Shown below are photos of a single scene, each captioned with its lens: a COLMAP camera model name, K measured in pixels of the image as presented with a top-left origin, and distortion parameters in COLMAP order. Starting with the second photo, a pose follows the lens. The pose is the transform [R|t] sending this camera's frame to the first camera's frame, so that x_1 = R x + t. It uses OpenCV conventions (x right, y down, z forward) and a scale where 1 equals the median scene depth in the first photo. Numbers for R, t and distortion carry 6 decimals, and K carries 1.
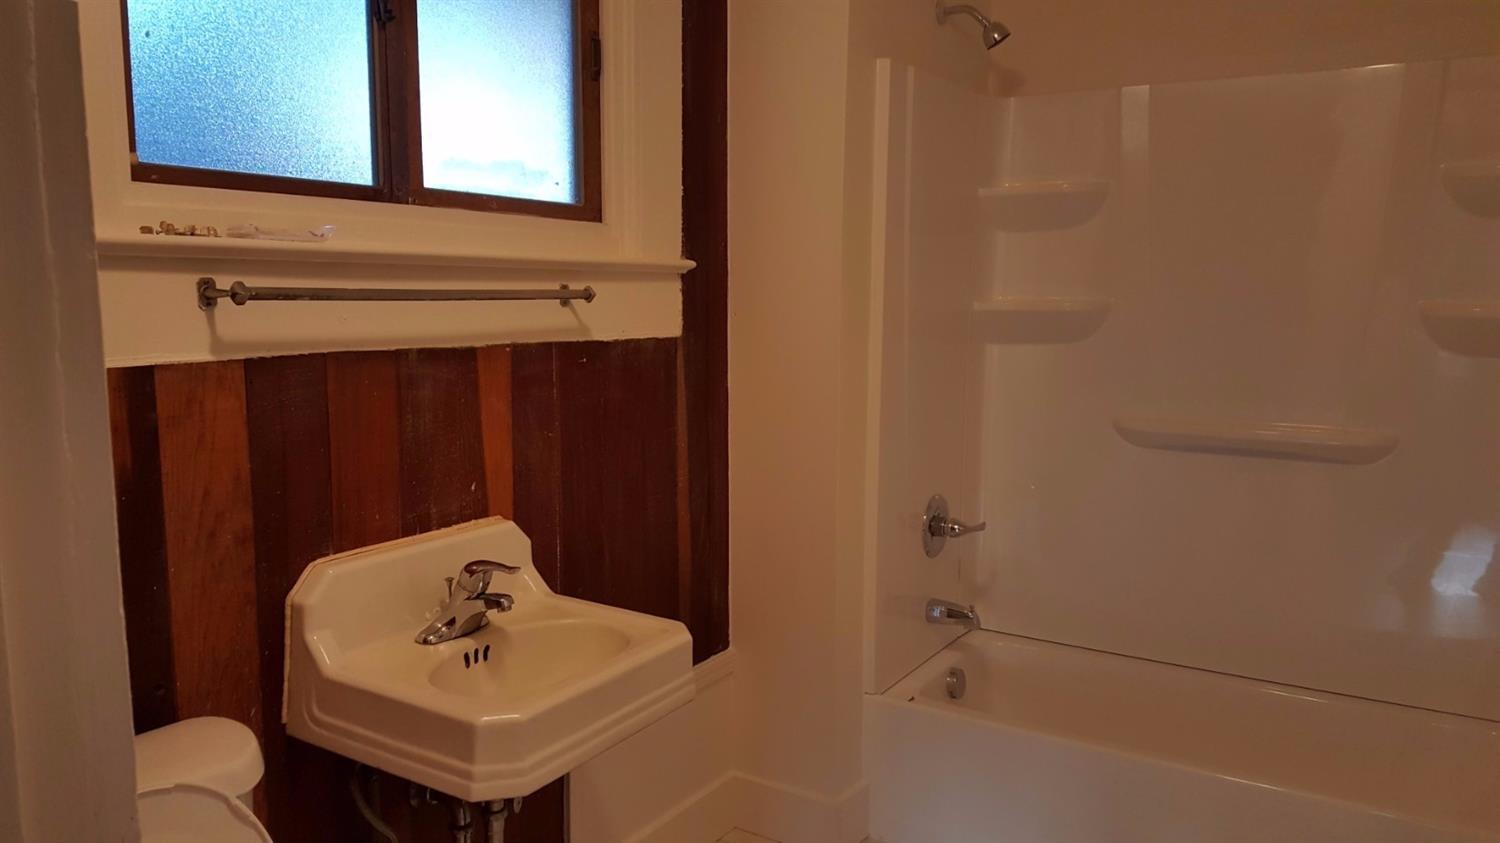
lens RADIAL K [[1120.8, 0, 752.3], [0, 1120.8, 422.3], [0, 0, 1]] dist [0.067202, -0.045220]
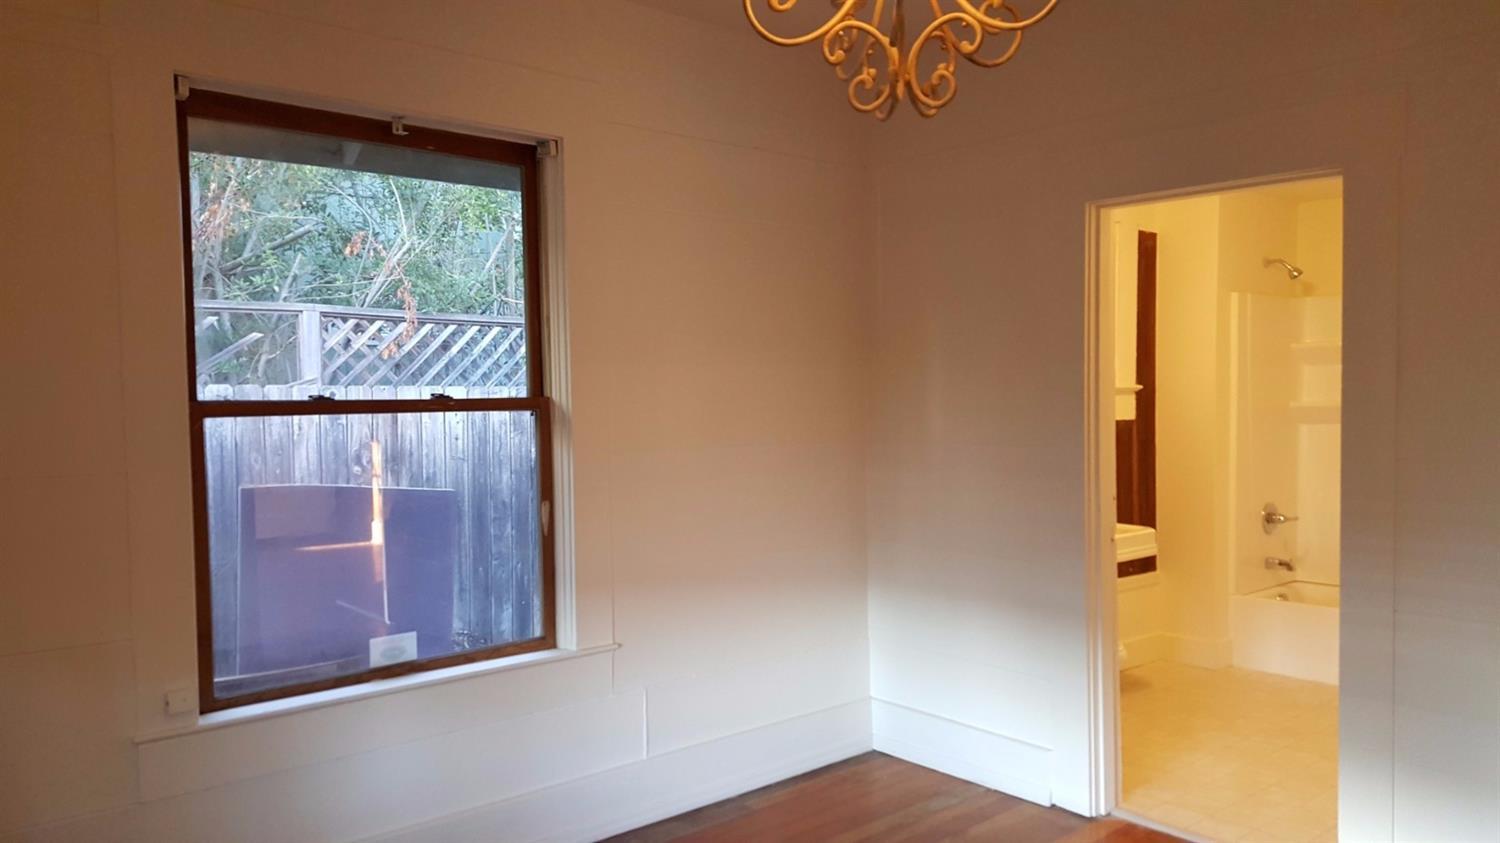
lens RADIAL K [[1120.8, 0, 744.2], [0, 1120.8, 427.4], [0, 0, 1]] dist [0.067202, -0.045220]
pose [[0.955084, -0.006639, -0.296259, -0.130916], [-0.019809, 0.996083, -0.086180, 0.134170], [0.295671, 0.088178, 0.951212, -1.234417]]
